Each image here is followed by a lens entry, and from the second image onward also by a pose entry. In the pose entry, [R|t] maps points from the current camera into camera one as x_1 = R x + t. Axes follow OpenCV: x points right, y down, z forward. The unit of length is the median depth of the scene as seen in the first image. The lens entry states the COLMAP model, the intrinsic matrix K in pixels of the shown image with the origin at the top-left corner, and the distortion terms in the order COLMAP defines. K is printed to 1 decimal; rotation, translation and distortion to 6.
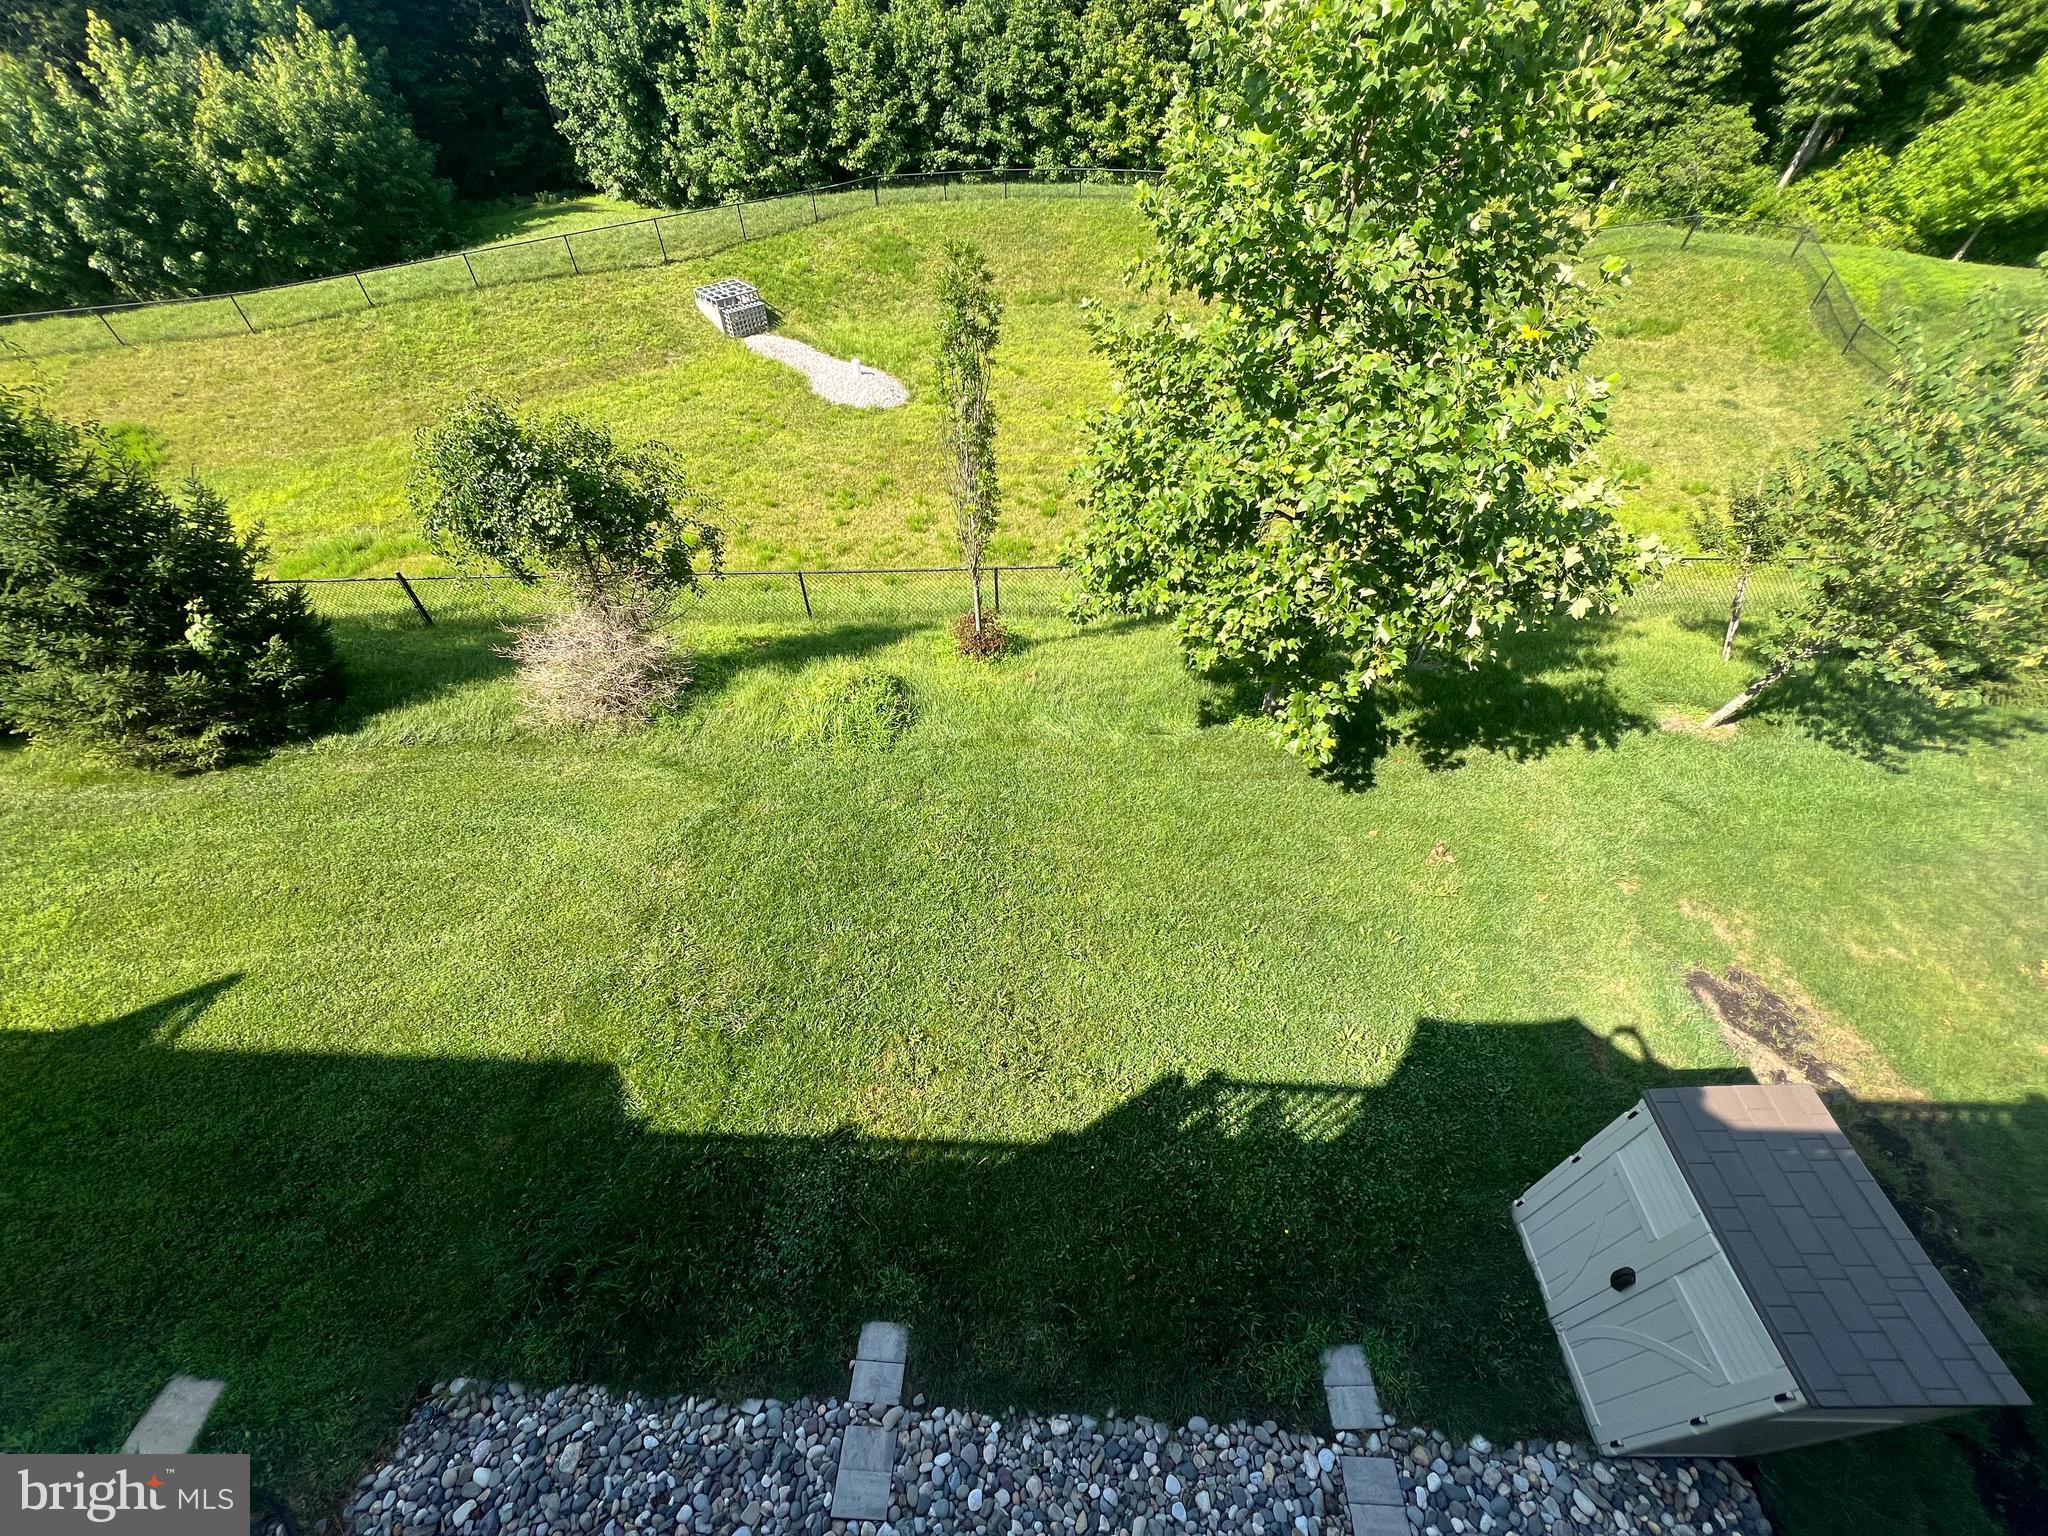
lens RADIAL K [[819.9, 0, 1023.8], [0, 819.9, 770.9], [0, 0, 1]] dist [-0.000127, -0.000064]
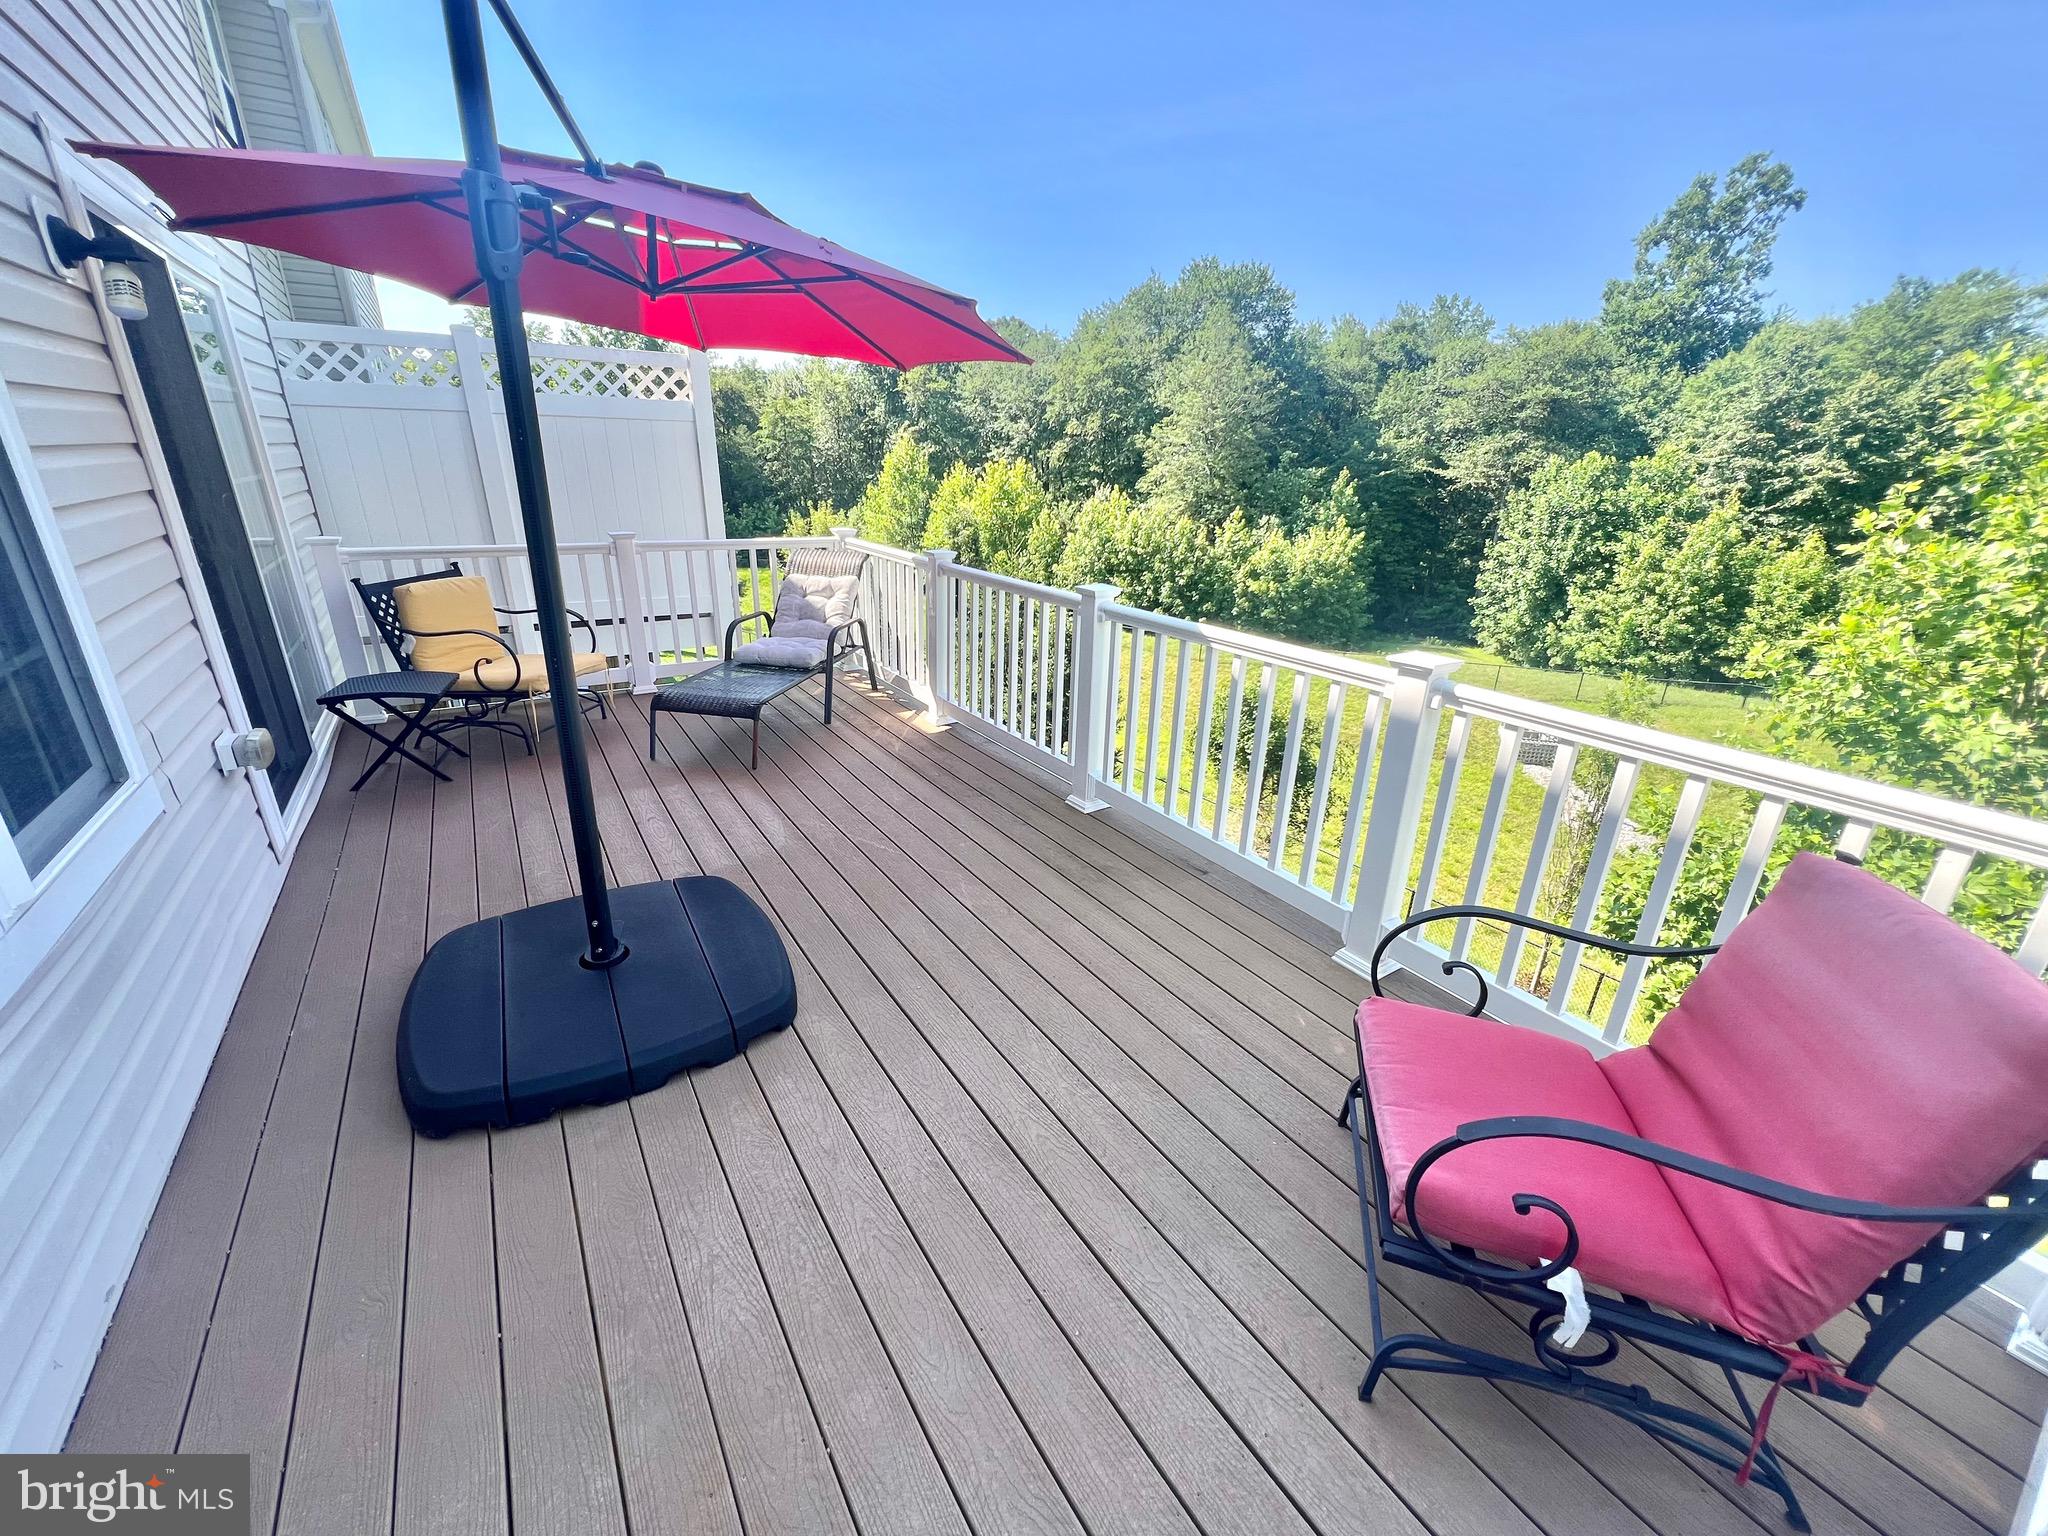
lens RADIAL K [[819.9, 0, 1025.1], [0, 819.9, 764.2], [0, 0, 1]] dist [-0.000127, -0.000064]
pose [[0.576388, 0.309862, -0.756150, 0.089717], [-0.621232, 0.767303, -0.159112, 0.057799], [0.530893, 0.561455, 0.634760, -0.051701]]
